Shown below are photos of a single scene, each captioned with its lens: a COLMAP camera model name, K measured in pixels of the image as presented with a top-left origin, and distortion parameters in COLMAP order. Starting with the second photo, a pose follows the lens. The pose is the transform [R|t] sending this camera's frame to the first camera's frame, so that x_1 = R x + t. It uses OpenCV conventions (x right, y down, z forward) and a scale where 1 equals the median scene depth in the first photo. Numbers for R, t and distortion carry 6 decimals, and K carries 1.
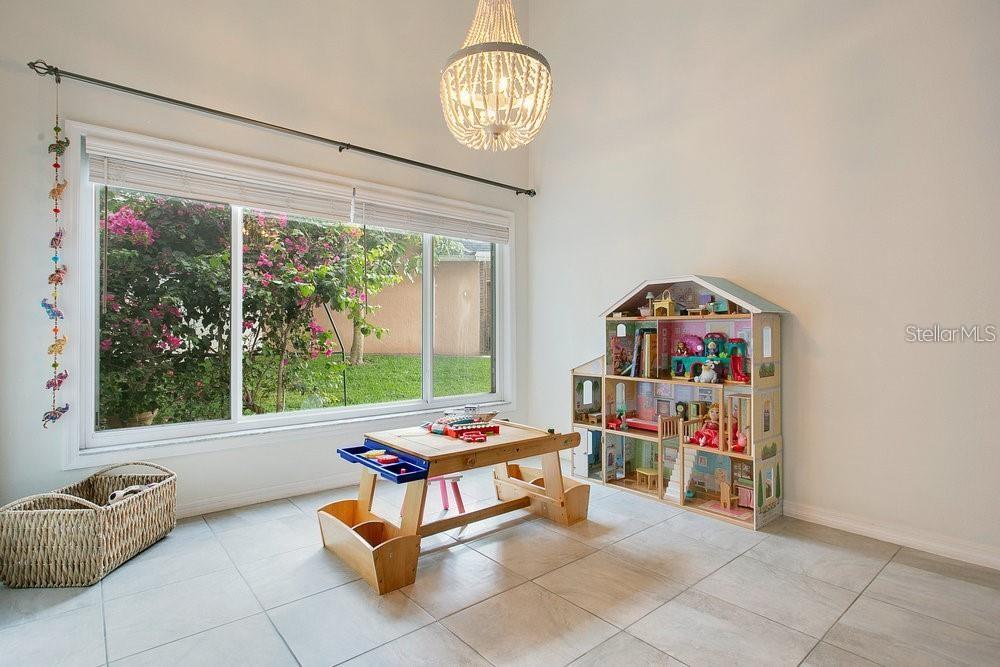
lens RADIAL K [[501.7, 0, 500.8], [0, 501.7, 331.7], [0, 0, 1]] dist [-0.009130, 0.004552]
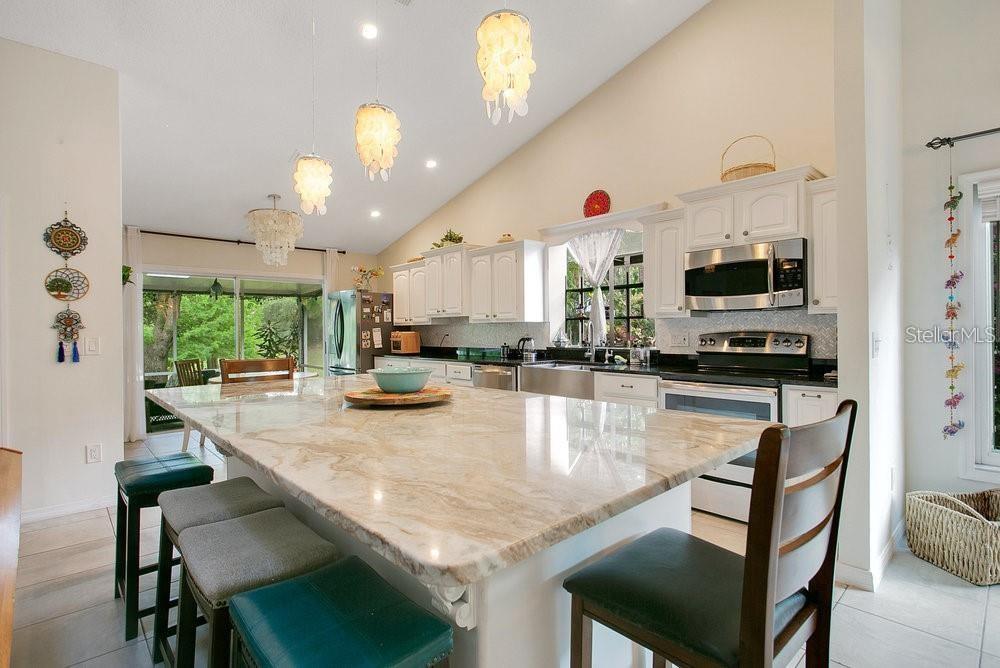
lens RADIAL K [[501.7, 0, 499.6], [0, 501.7, 329.7], [0, 0, 1]] dist [-0.009130, 0.004552]
pose [[0.062863, -0.006669, -0.998000, 0.222372], [0.008600, 0.999944, -0.006140, -0.071341], [0.997985, -0.008197, 0.062917, -0.144123]]
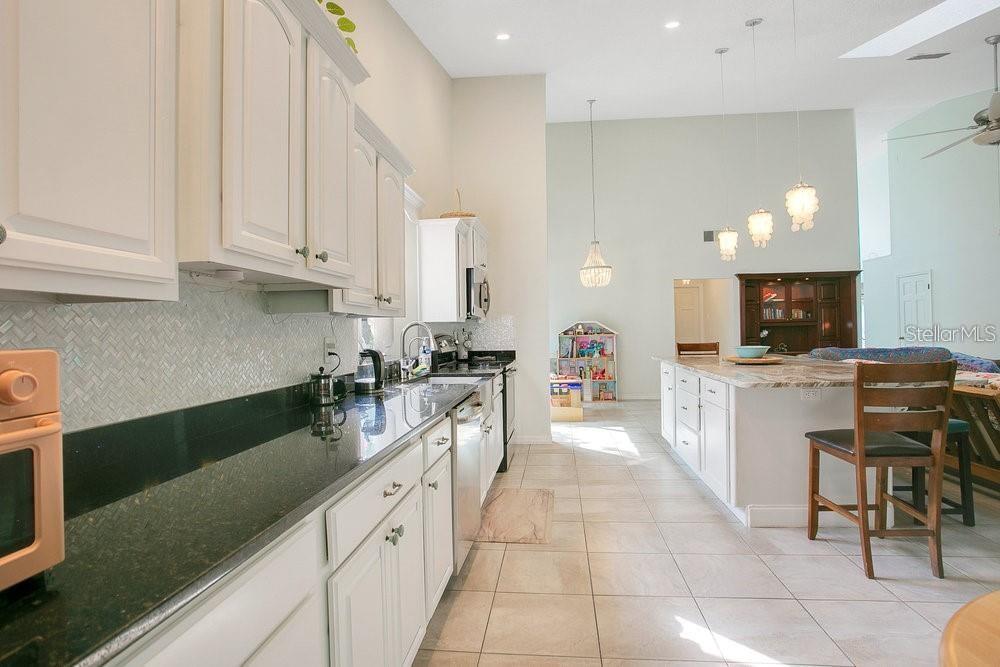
lens RADIAL K [[506.9, 0, 508.2], [0, 506.9, 328.0], [0, 0, 1]] dist [-0.001250, 0.000031]
pose [[0.727000, -0.013969, 0.686495, -2.092474], [0.019797, 0.999804, -0.000620, -0.085900], [-0.686352, 0.014041, 0.727134, -0.798622]]
